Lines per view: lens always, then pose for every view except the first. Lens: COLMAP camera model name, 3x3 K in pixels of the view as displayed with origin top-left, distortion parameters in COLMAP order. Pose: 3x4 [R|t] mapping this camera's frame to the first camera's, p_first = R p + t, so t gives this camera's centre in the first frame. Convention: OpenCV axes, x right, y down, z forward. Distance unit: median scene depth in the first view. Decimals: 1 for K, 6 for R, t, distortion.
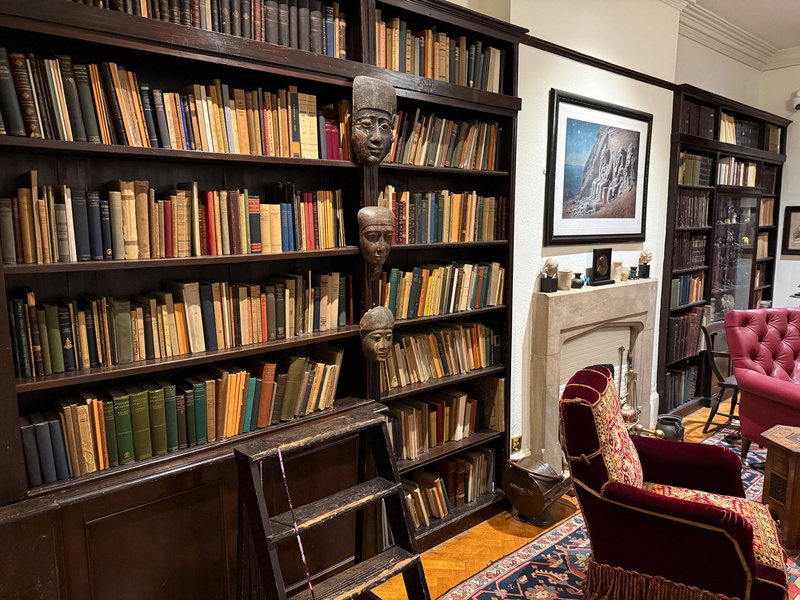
lens RADIAL K [[566.5, 0, 401.8], [0, 566.5, 299.1], [0, 0, 1]] dist [0.061275, -0.089457]
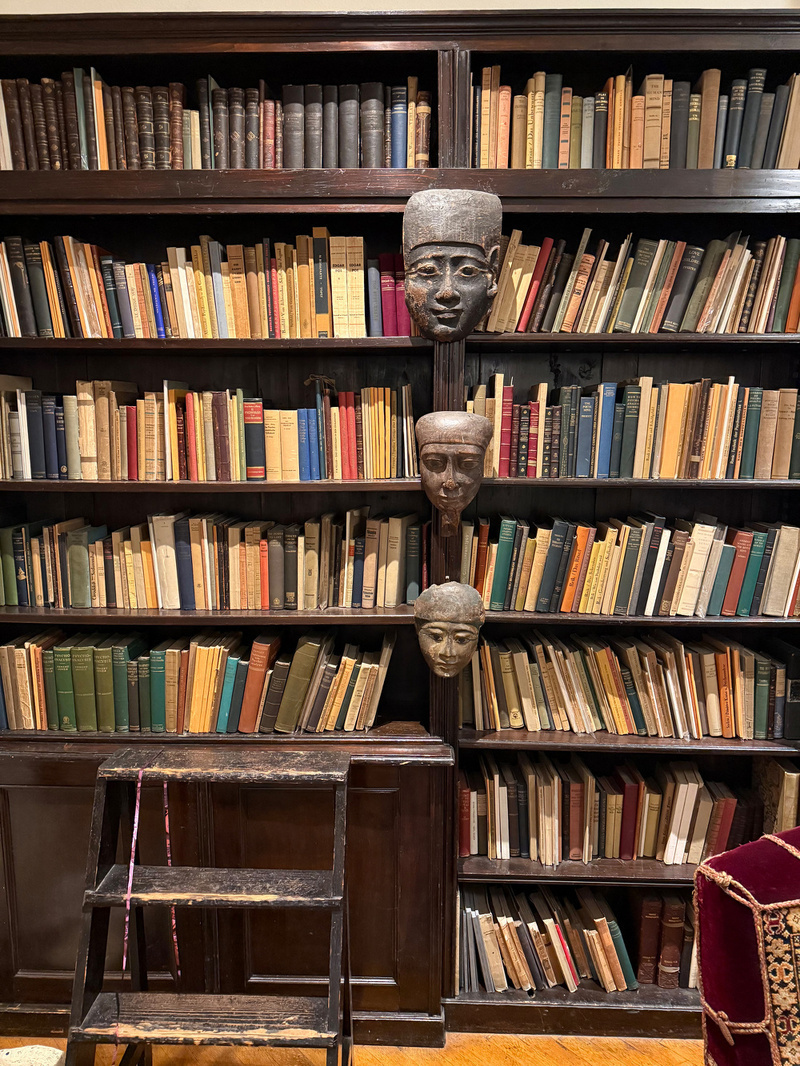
lens RADIAL K [[754.9, 0, 394.3], [0, 754.9, 528.9], [0, 0, 1]] dist [0.061275, -0.089457]
pose [[0.738548, 0.096675, -0.667233, 0.460136], [-0.102403, 0.994269, 0.030712, -0.064050], [0.666378, 0.045645, 0.744215, 0.407807]]
